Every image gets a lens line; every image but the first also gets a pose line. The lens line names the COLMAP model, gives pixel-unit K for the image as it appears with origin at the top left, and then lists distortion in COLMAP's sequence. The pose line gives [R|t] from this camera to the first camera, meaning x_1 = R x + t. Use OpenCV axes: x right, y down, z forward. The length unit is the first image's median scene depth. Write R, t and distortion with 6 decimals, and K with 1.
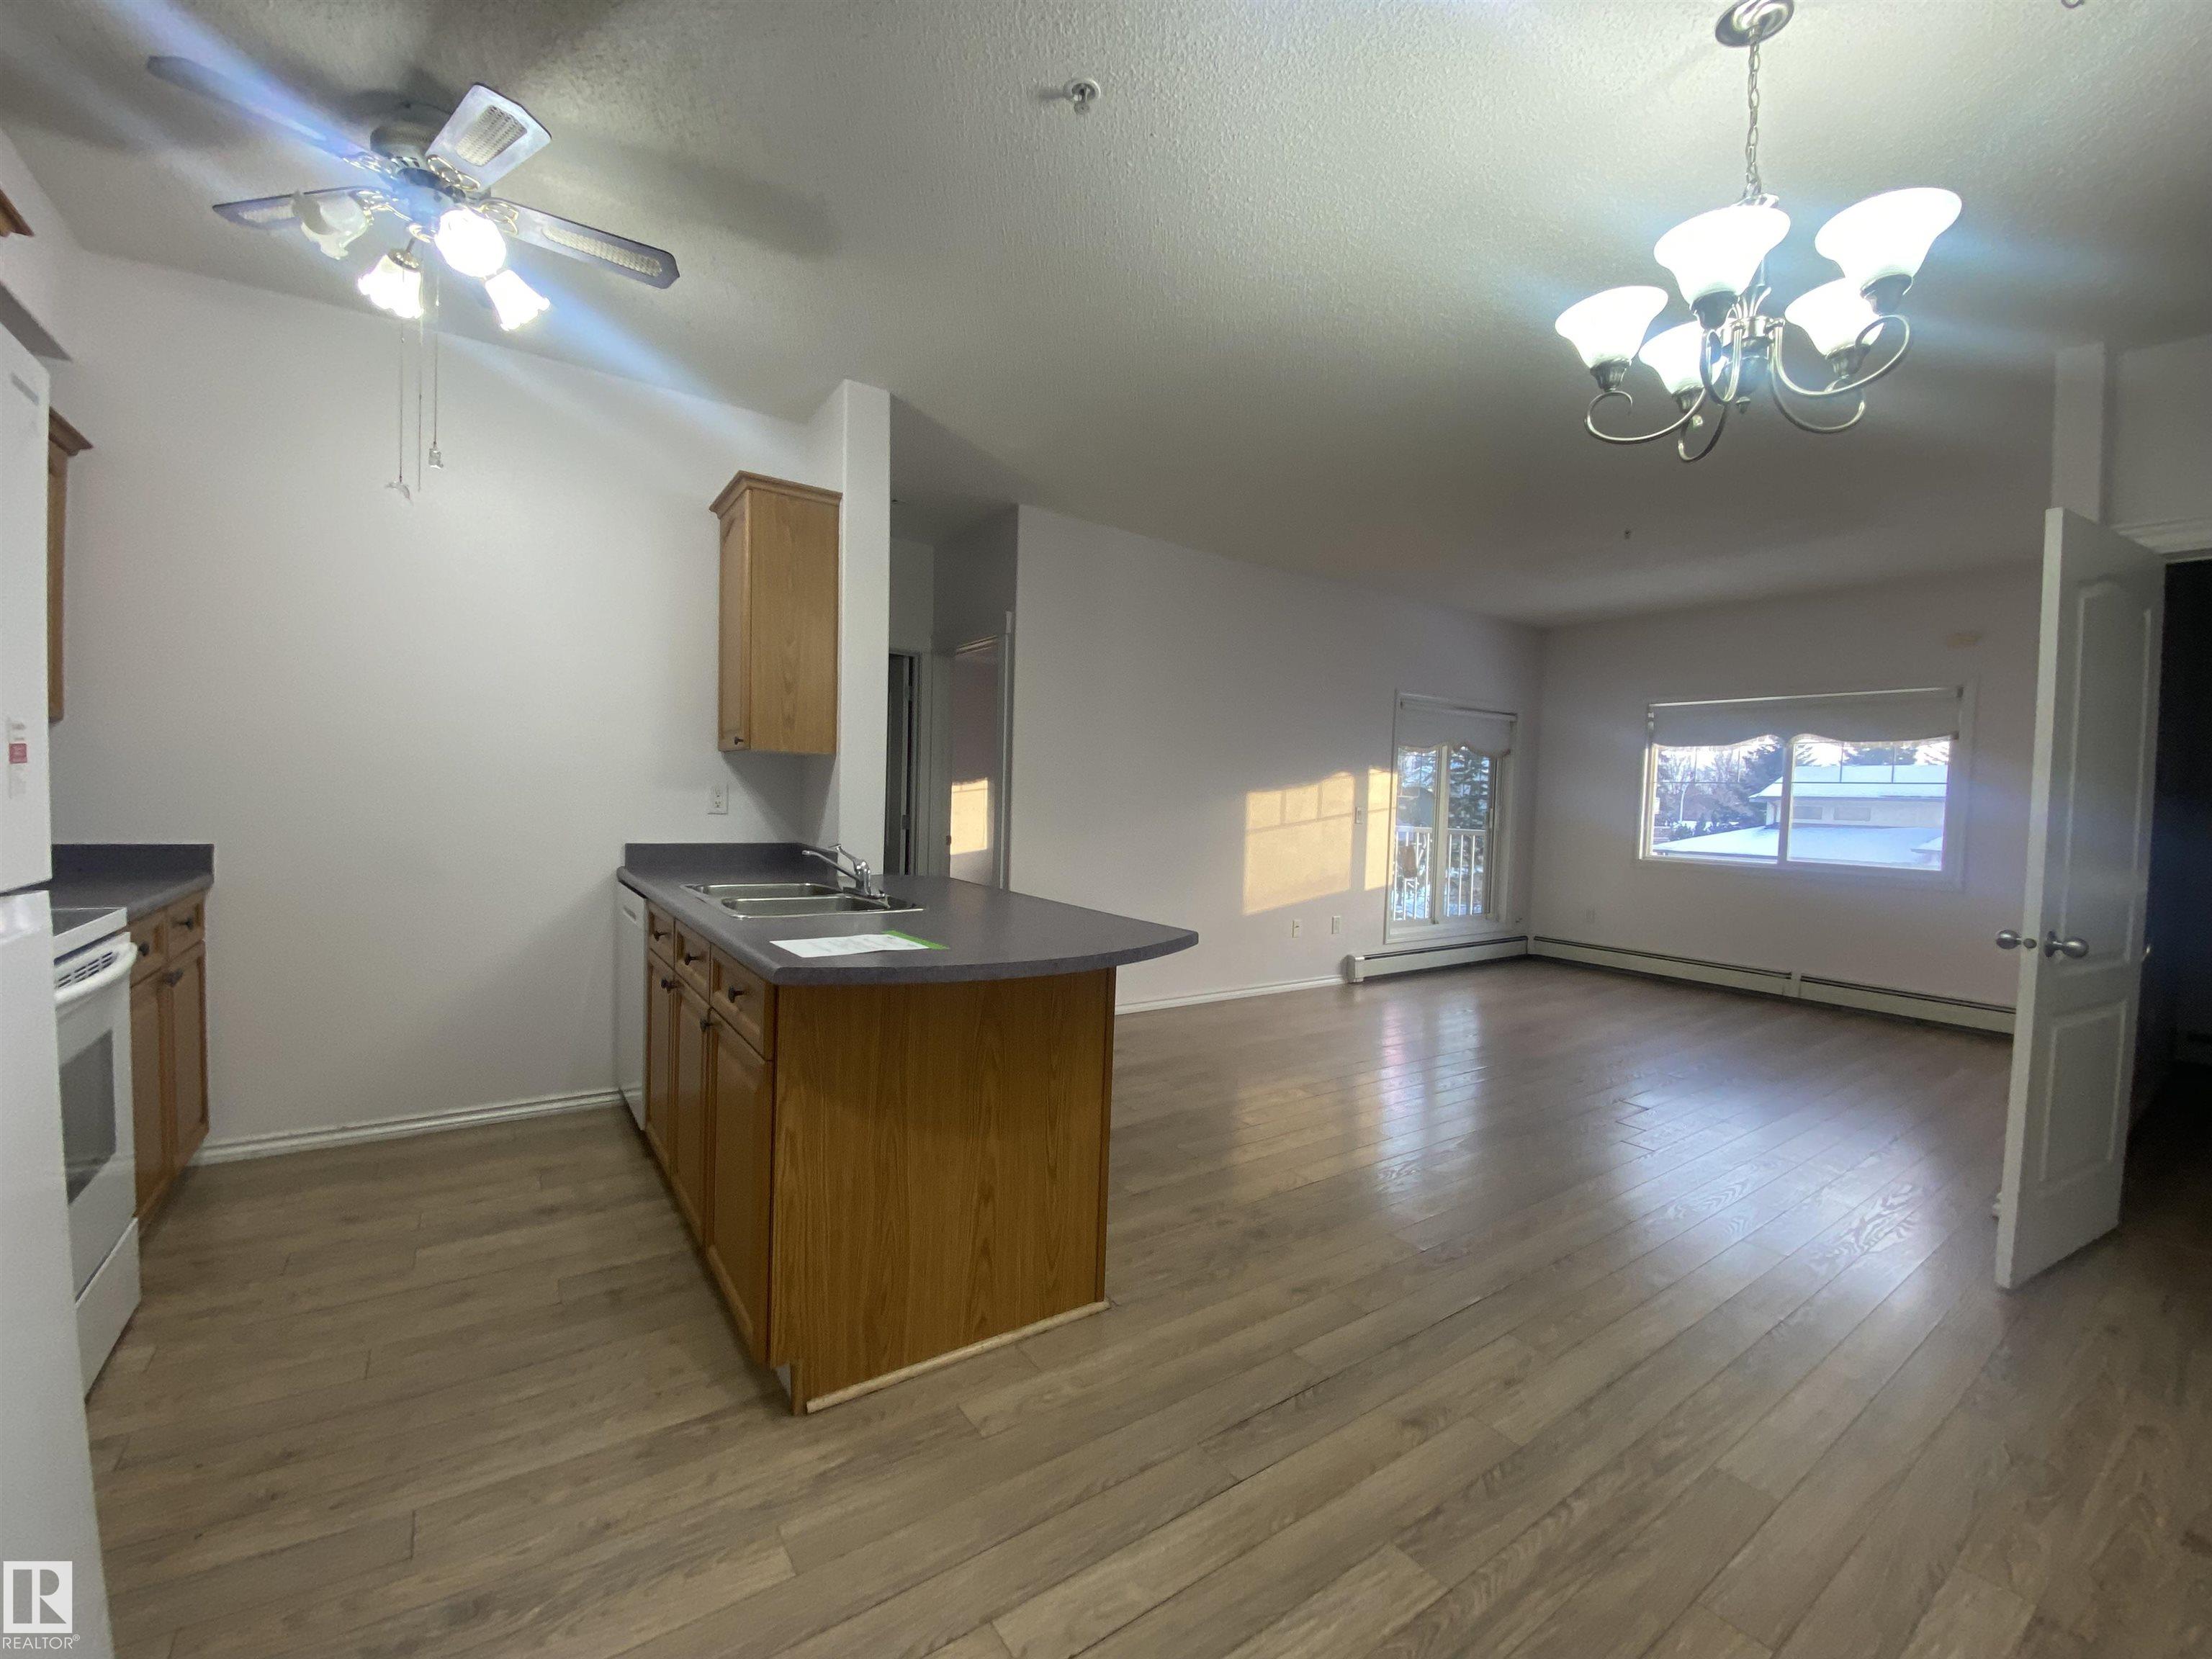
lens RADIAL K [[896.1, 0, 1092.8], [0, 896.1, 826.5], [0, 0, 1]] dist [-0.013287, -0.000792]
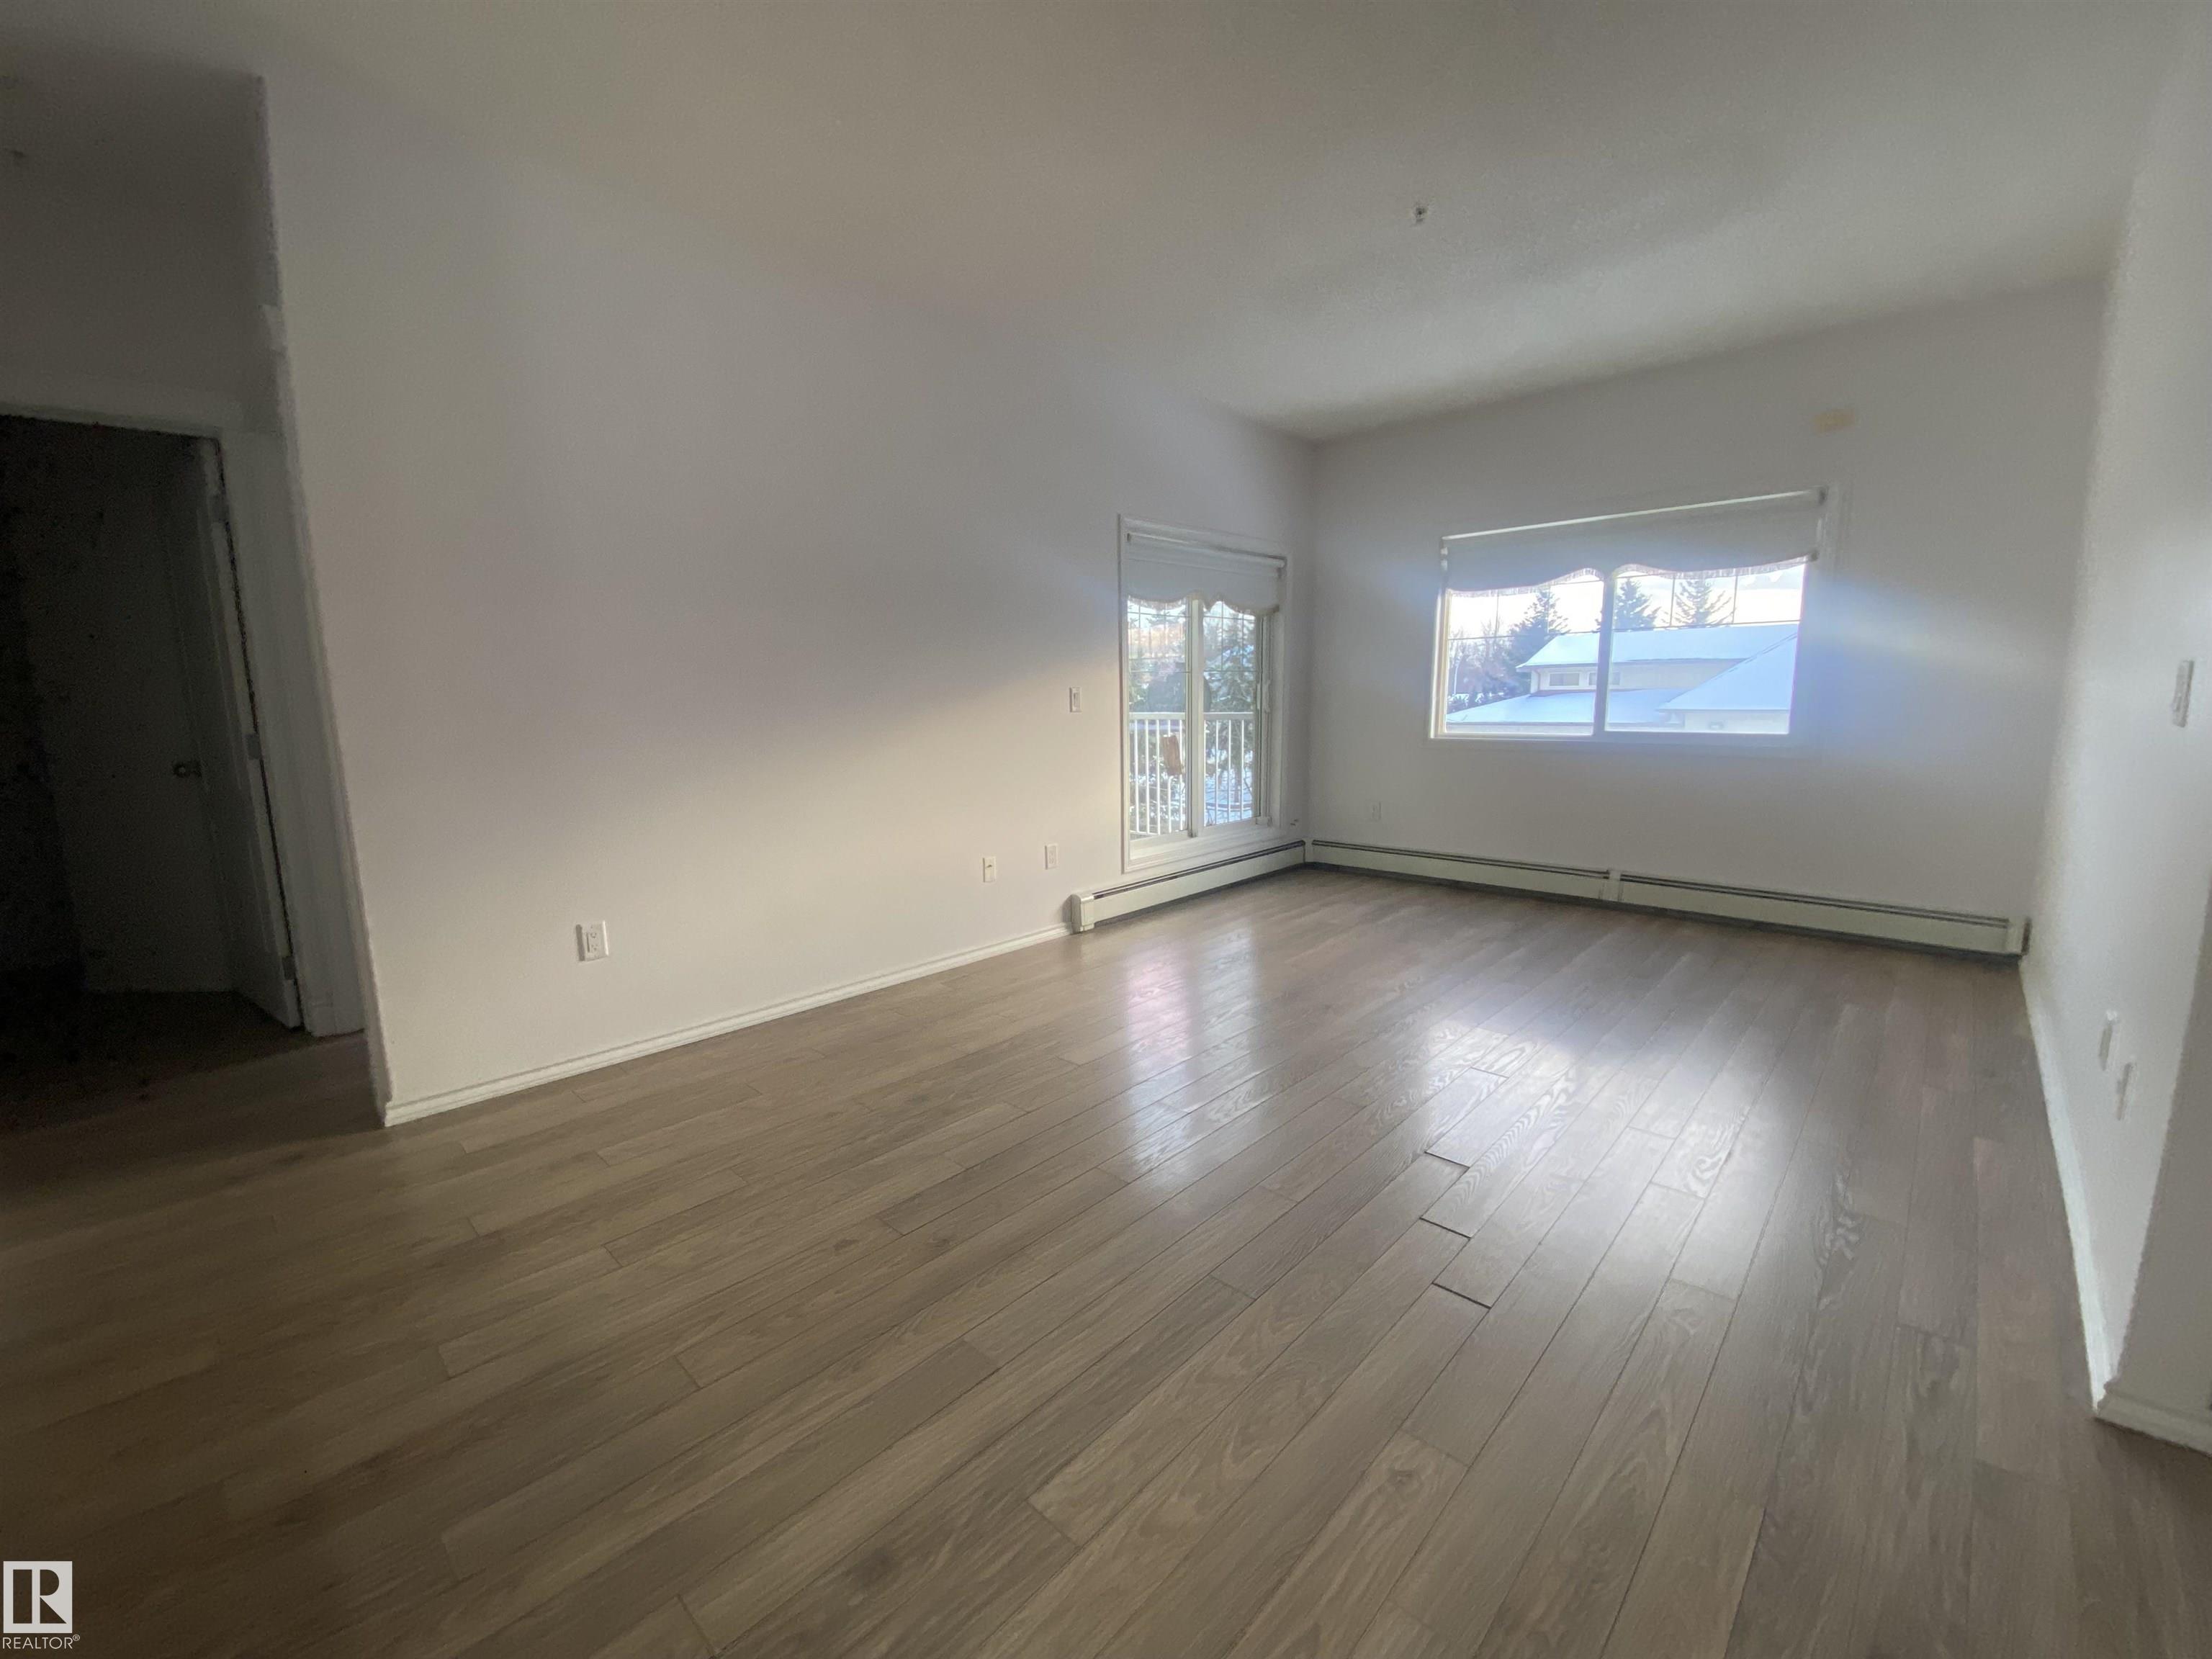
lens RADIAL K [[896.1, 0, 1109.6], [0, 896.1, 835.2], [0, 0, 1]] dist [-0.013287, -0.000792]
pose [[0.973958, -0.081091, 0.211732, 0.148771], [0.054571, 0.990242, 0.128228, 0.004128], [-0.220064, -0.113334, 0.968879, 0.267528]]
